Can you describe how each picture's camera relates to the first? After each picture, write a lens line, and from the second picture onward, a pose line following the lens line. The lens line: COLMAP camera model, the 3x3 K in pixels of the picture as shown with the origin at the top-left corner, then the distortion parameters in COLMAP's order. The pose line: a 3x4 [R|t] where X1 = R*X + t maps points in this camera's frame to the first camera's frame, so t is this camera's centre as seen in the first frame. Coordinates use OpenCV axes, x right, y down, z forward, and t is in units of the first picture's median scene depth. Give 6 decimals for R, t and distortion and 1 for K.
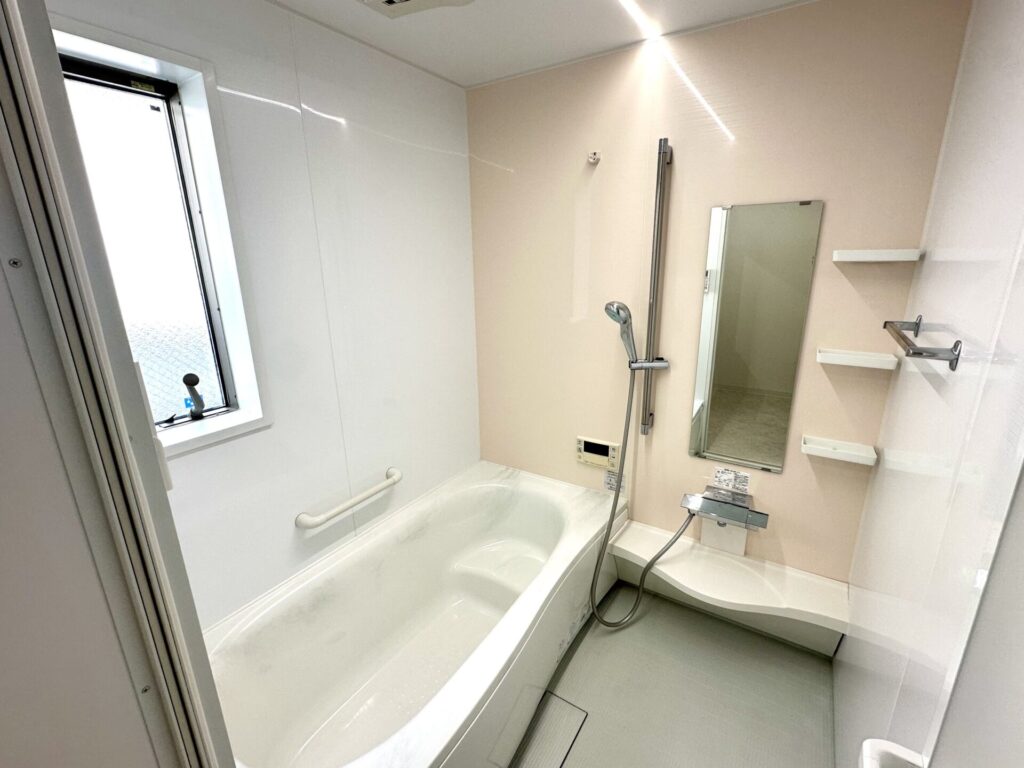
lens RADIAL K [[460.1, 0, 513.0], [0, 460.1, 385.3], [0, 0, 1]] dist [-0.003914, 0.000704]
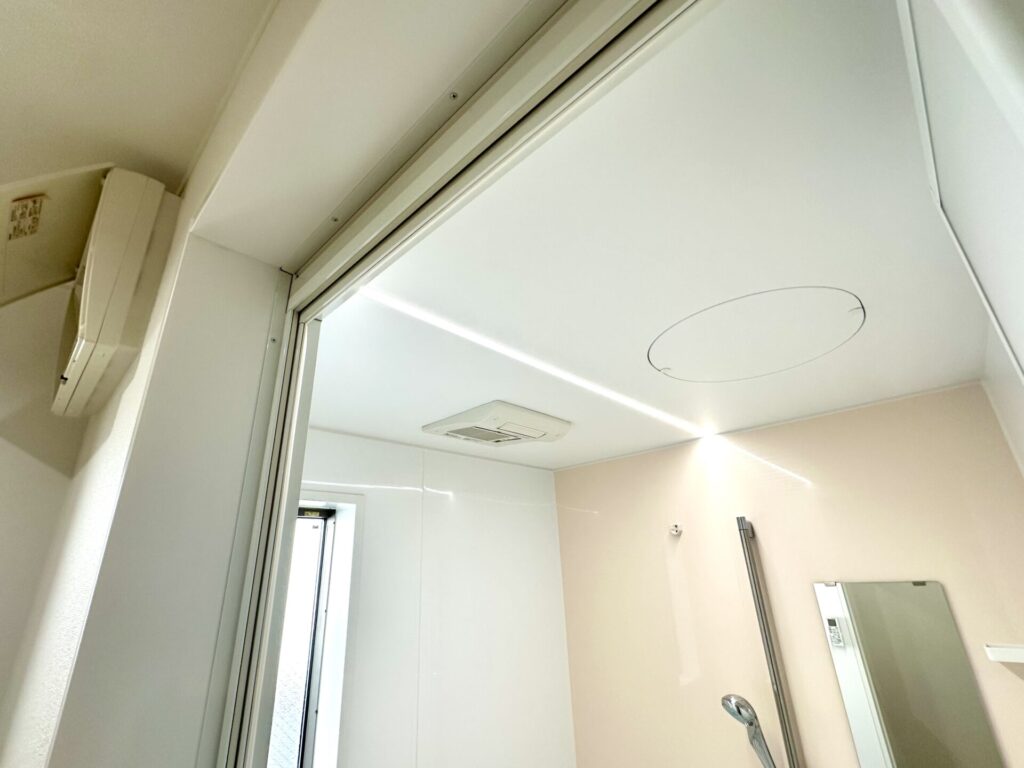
lens RADIAL K [[460.1, 0, 513.0], [0, 460.1, 385.3], [0, 0, 1]] dist [-0.003914, 0.000704]
pose [[0.983346, -0.090896, -0.157377, 0.002933], [-0.021698, 0.801032, -0.598228, -0.121610], [0.180441, 0.591680, 0.785720, -0.108901]]
